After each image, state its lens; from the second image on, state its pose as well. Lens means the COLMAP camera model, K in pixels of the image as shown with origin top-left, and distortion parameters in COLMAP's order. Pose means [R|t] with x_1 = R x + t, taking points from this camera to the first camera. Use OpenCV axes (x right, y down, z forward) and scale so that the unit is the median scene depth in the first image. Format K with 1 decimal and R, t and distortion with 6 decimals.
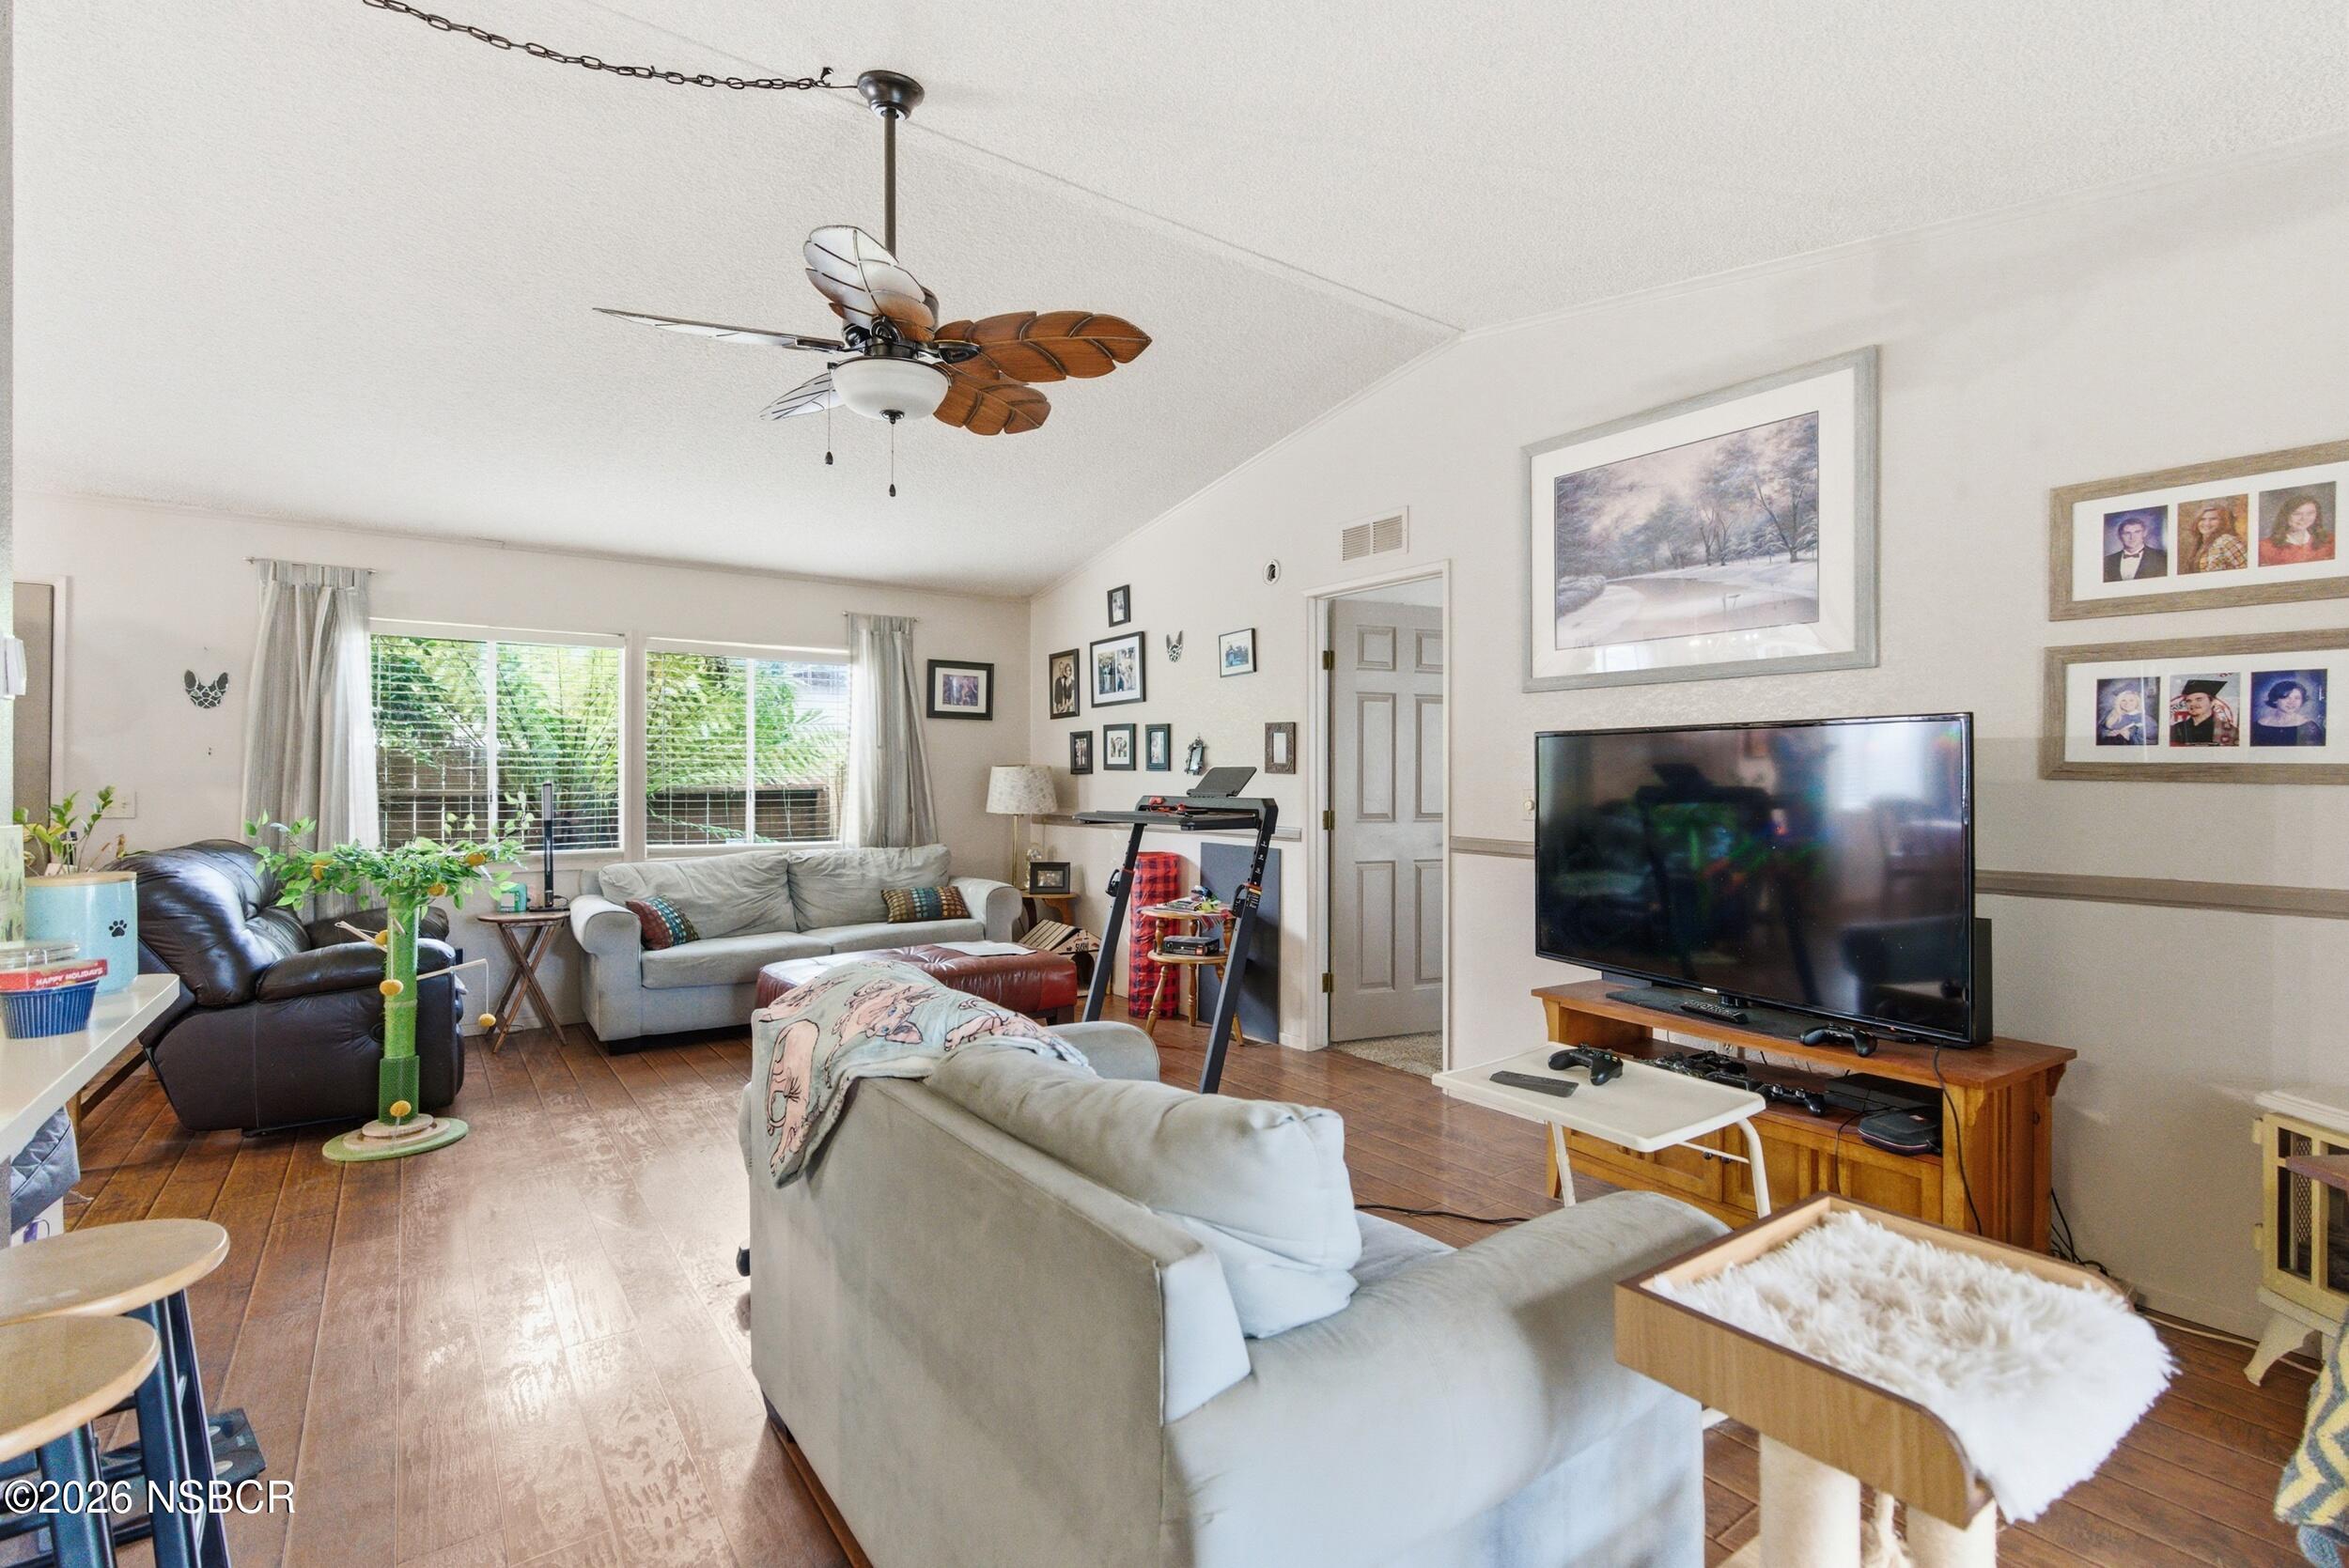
lens RADIAL K [[1070.5, 0, 1161.2], [0, 1070.5, 776.7], [0, 0, 1]] dist [-0.000588, 0.001592]
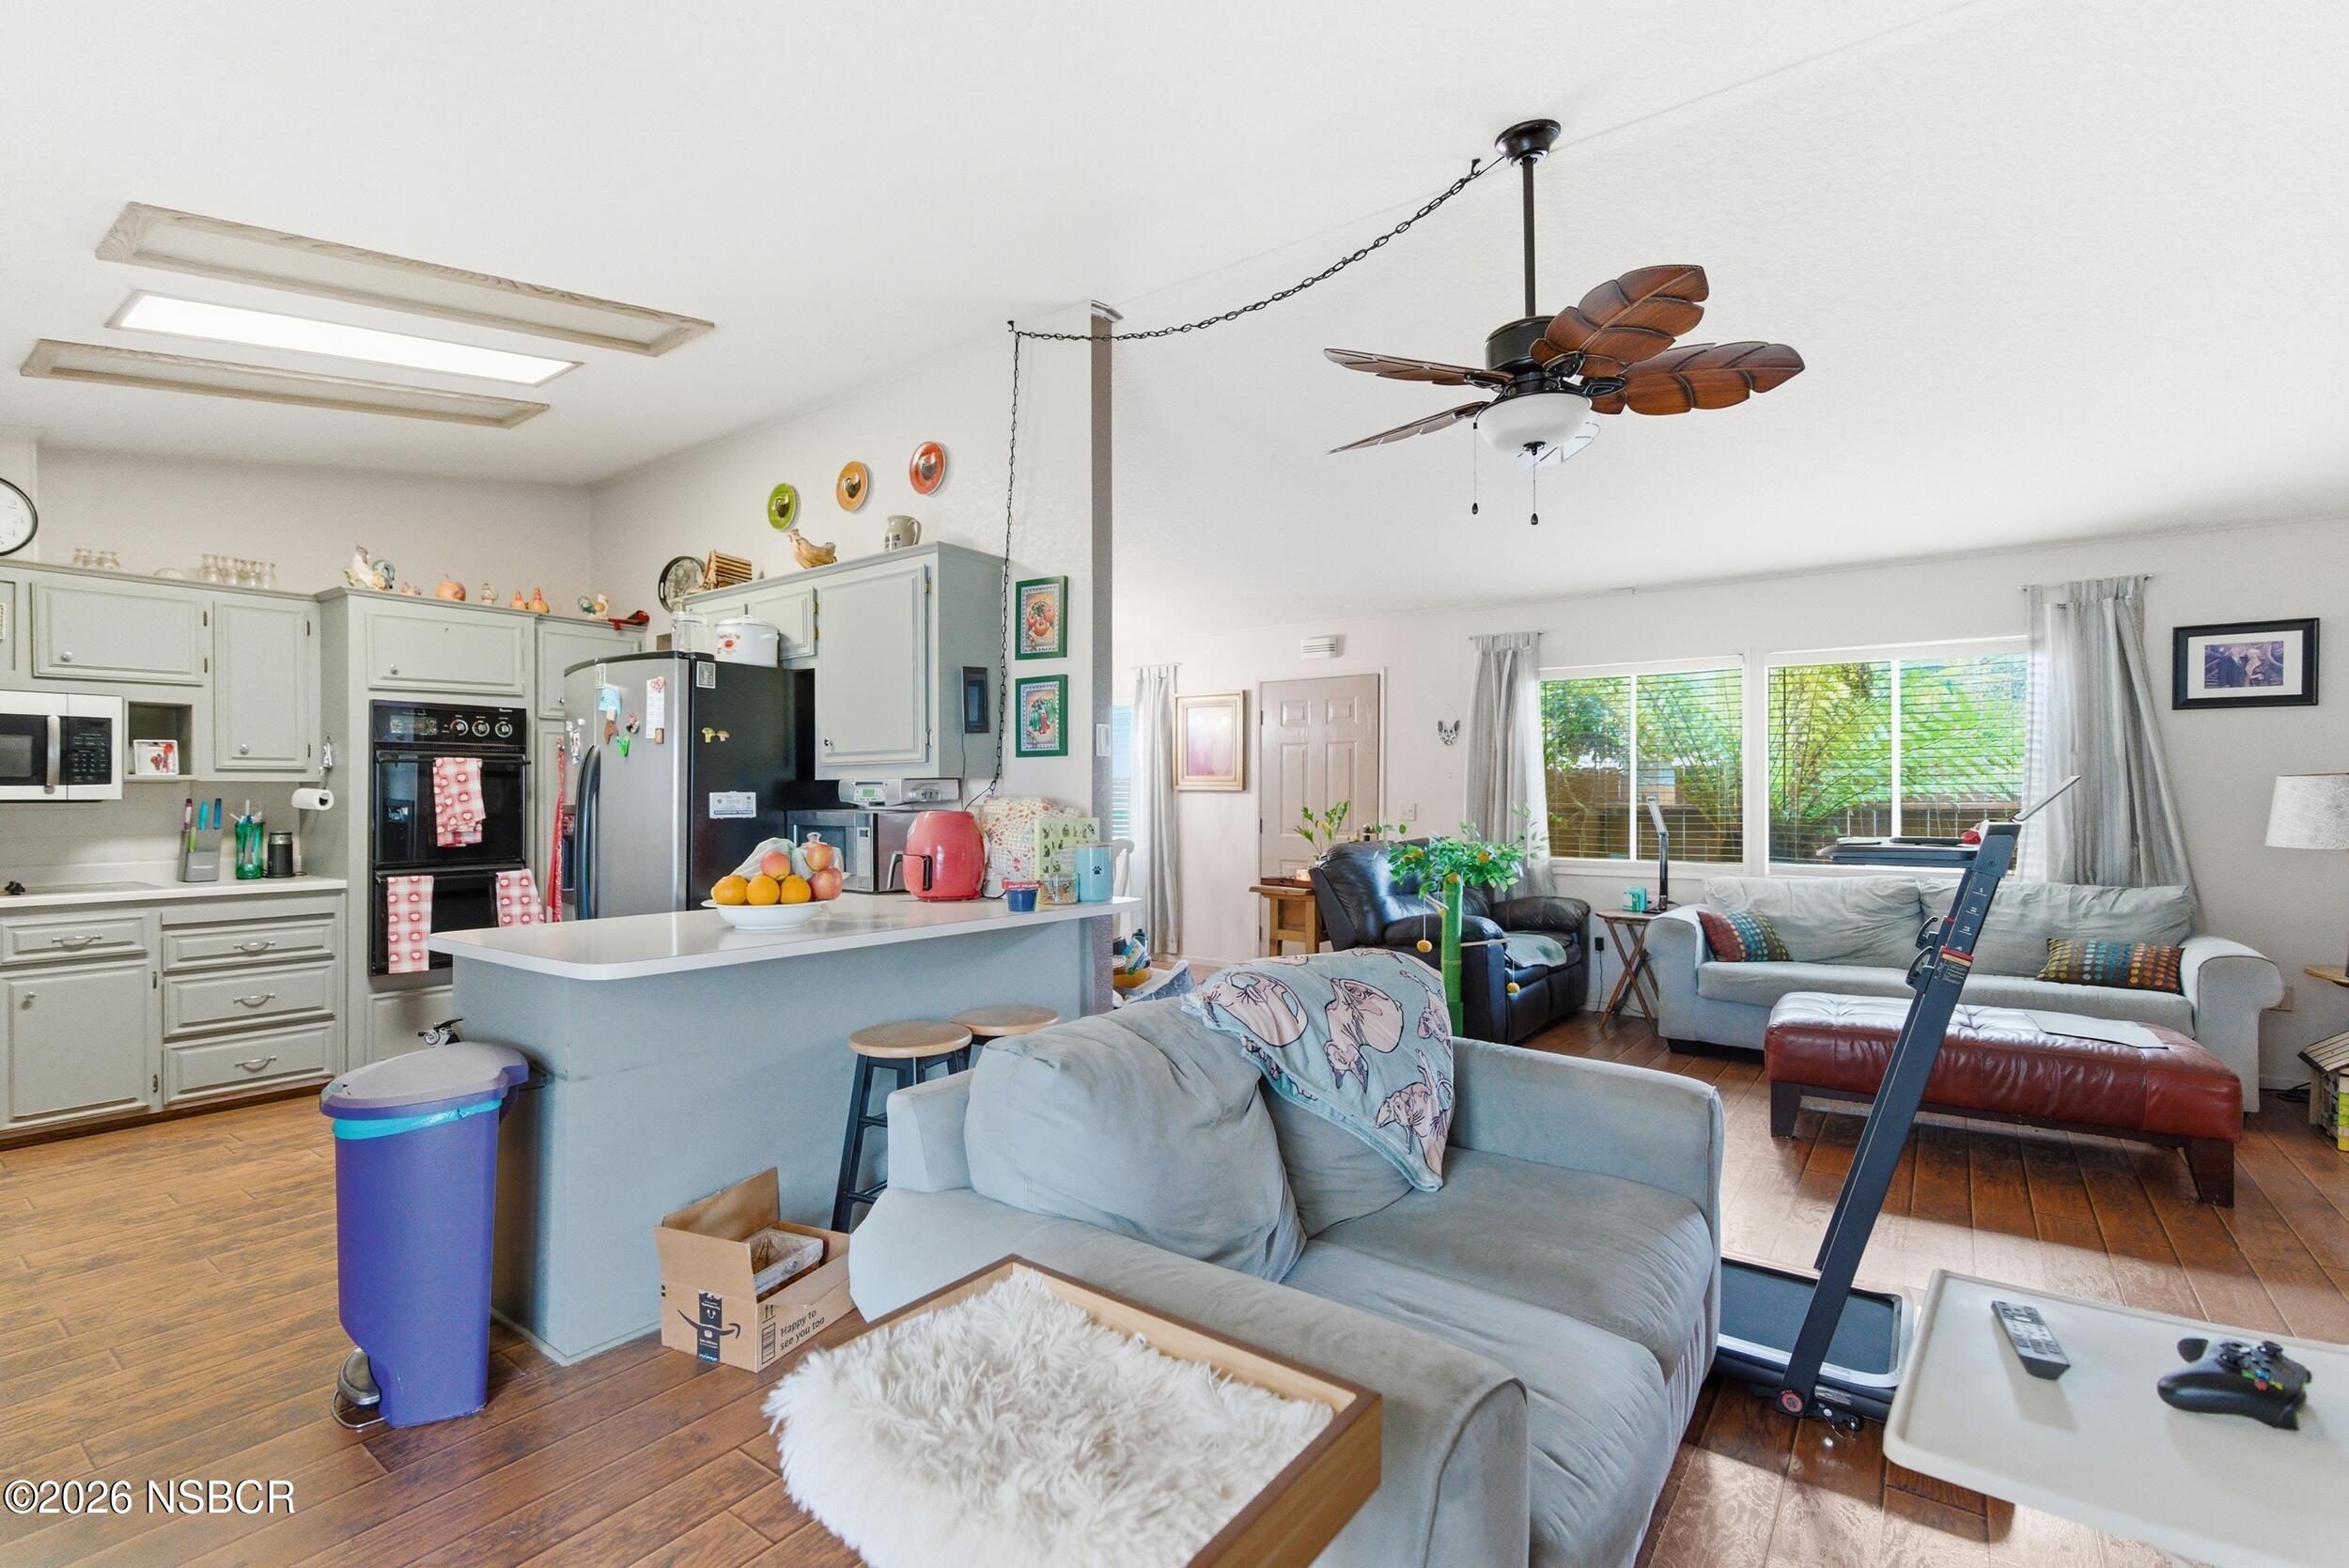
lens RADIAL K [[1058.6, 0, 1165.8], [0, 1058.6, 793.5], [0, 0, 1]] dist [-0.001962, 0.001069]
pose [[0.306845, 0.000678, -0.951759, 0.311545], [0.003715, 0.999991, 0.001909, -0.003161], [0.951752, -0.004121, 0.306840, 0.173566]]
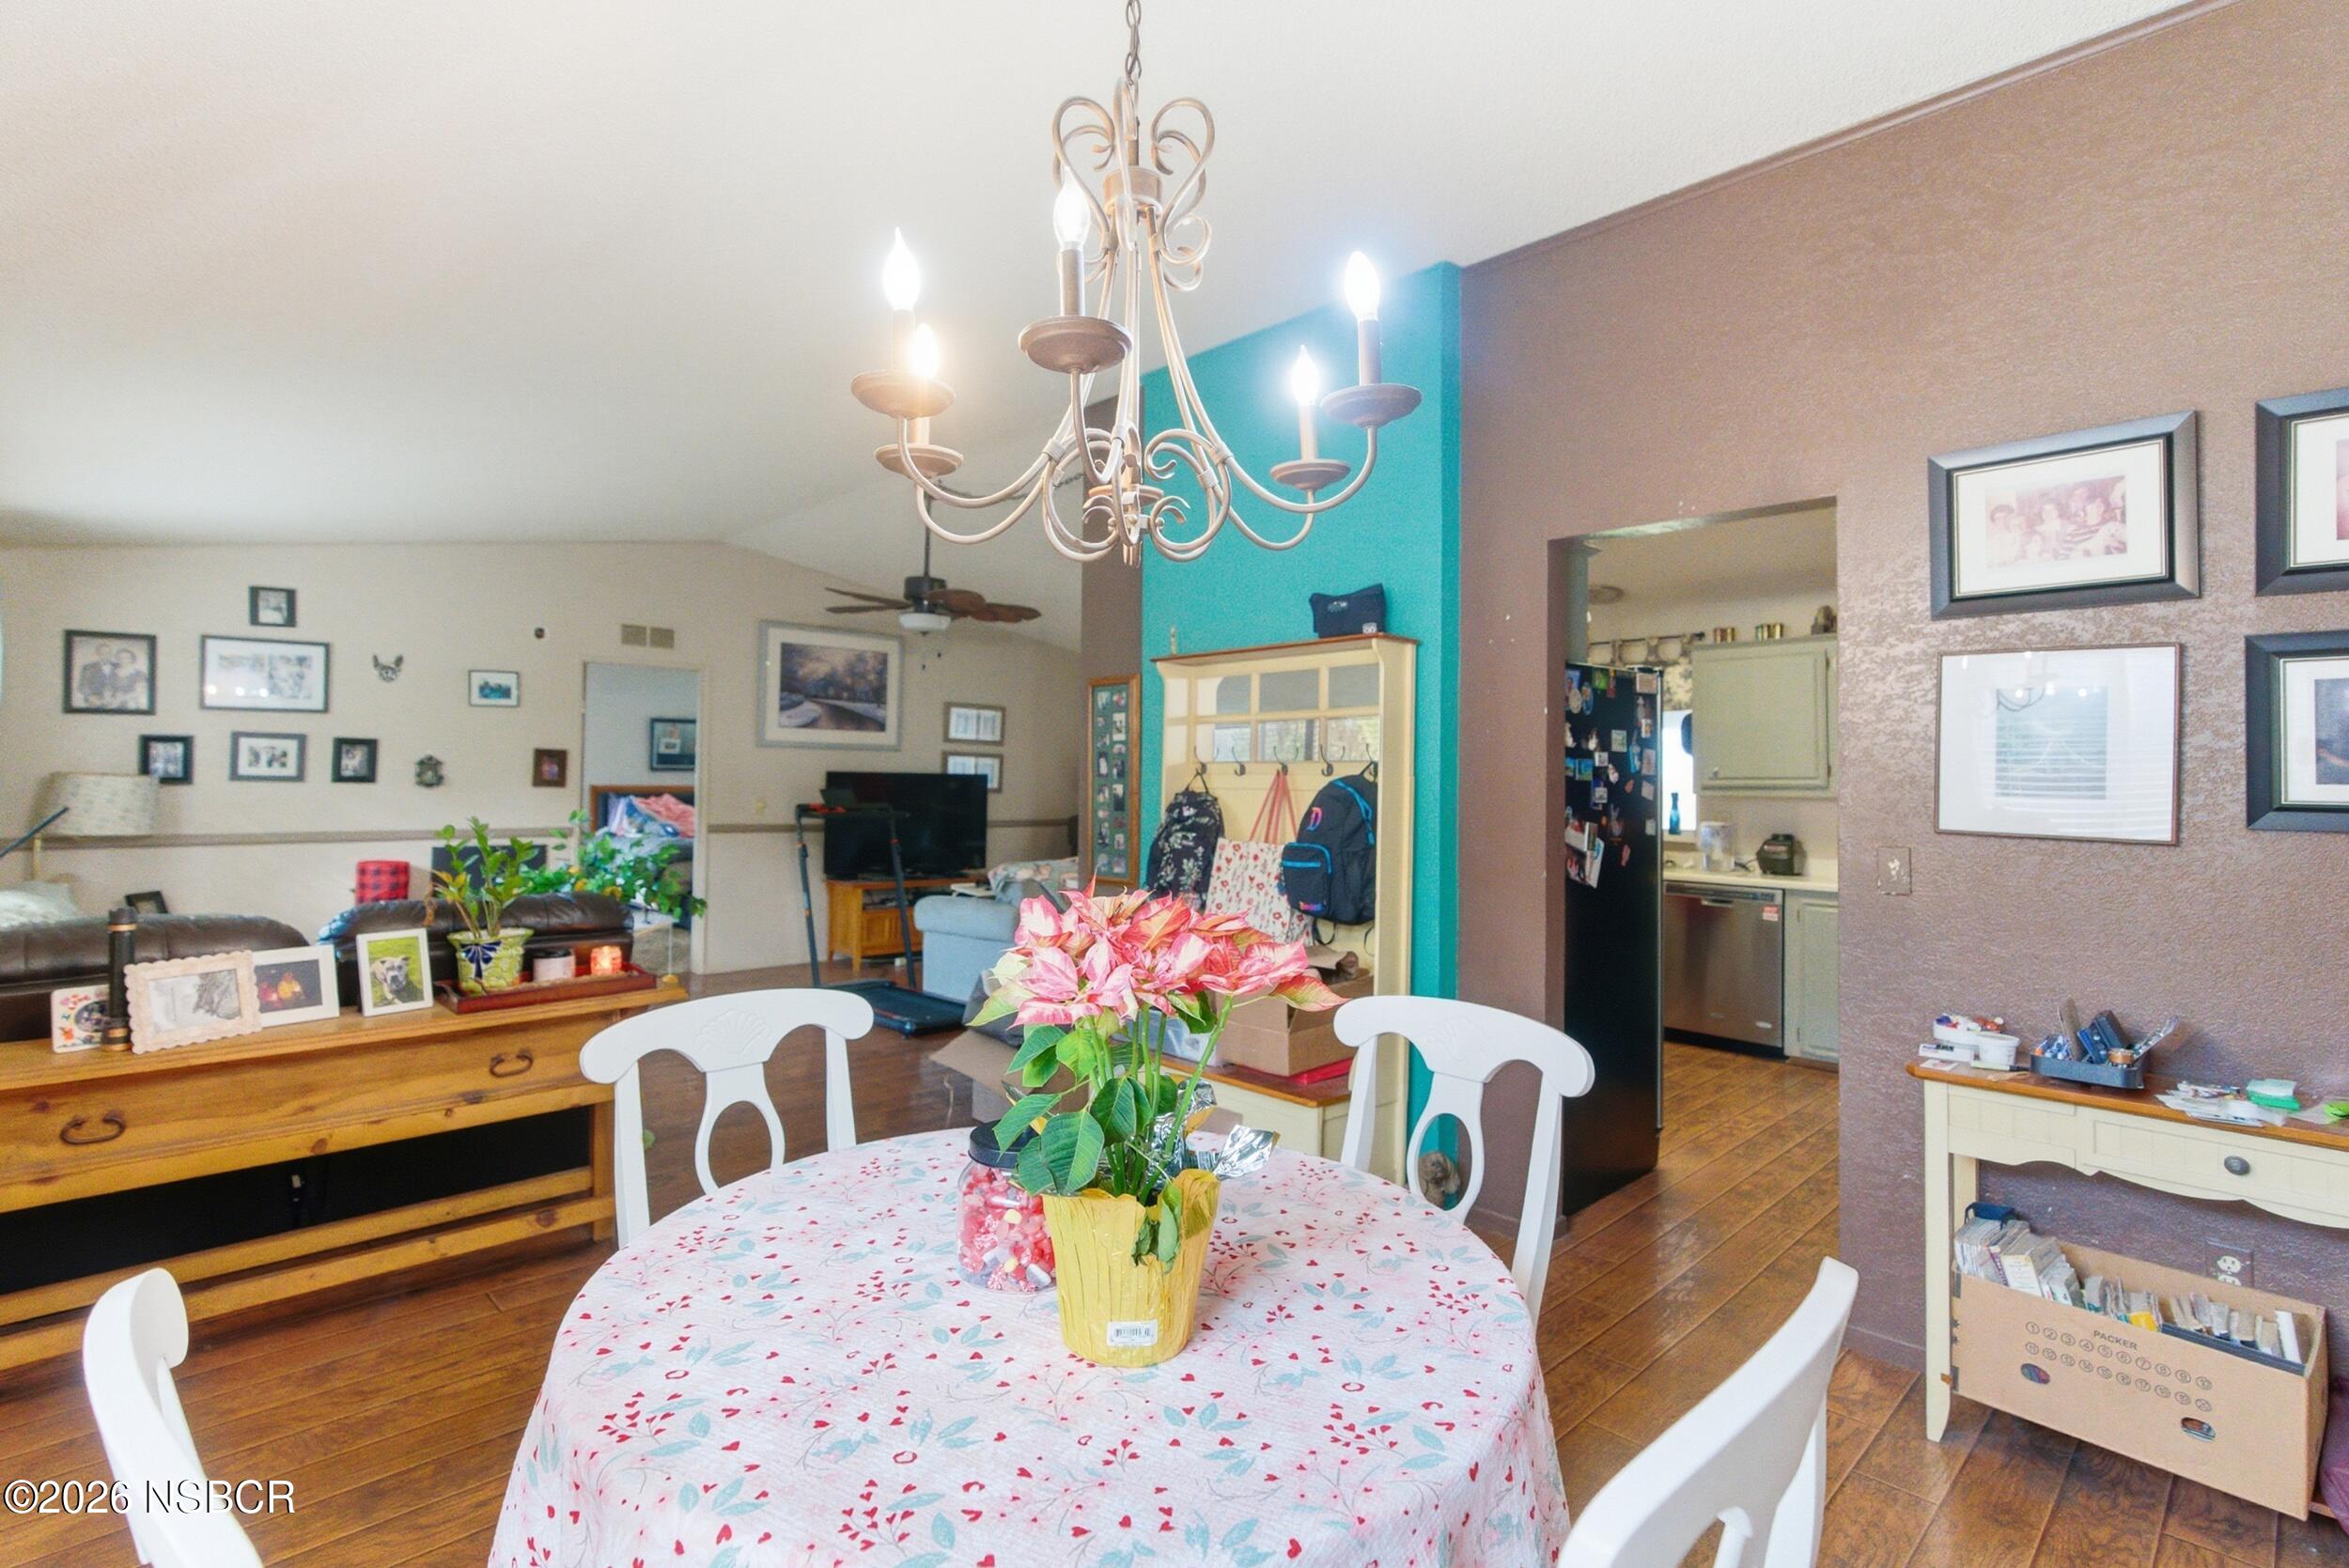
lens RADIAL K [[1126.4, 0, 1164.1], [0, 1126.4, 749.4], [0, 0, 1]] dist [0.002215, 0.001680]
pose [[-0.152294, 0.024142, 0.988040, -1.321658], [-0.014568, 0.999538, -0.026668, -0.022274], [-0.988228, -0.018455, -0.151872, 0.435660]]
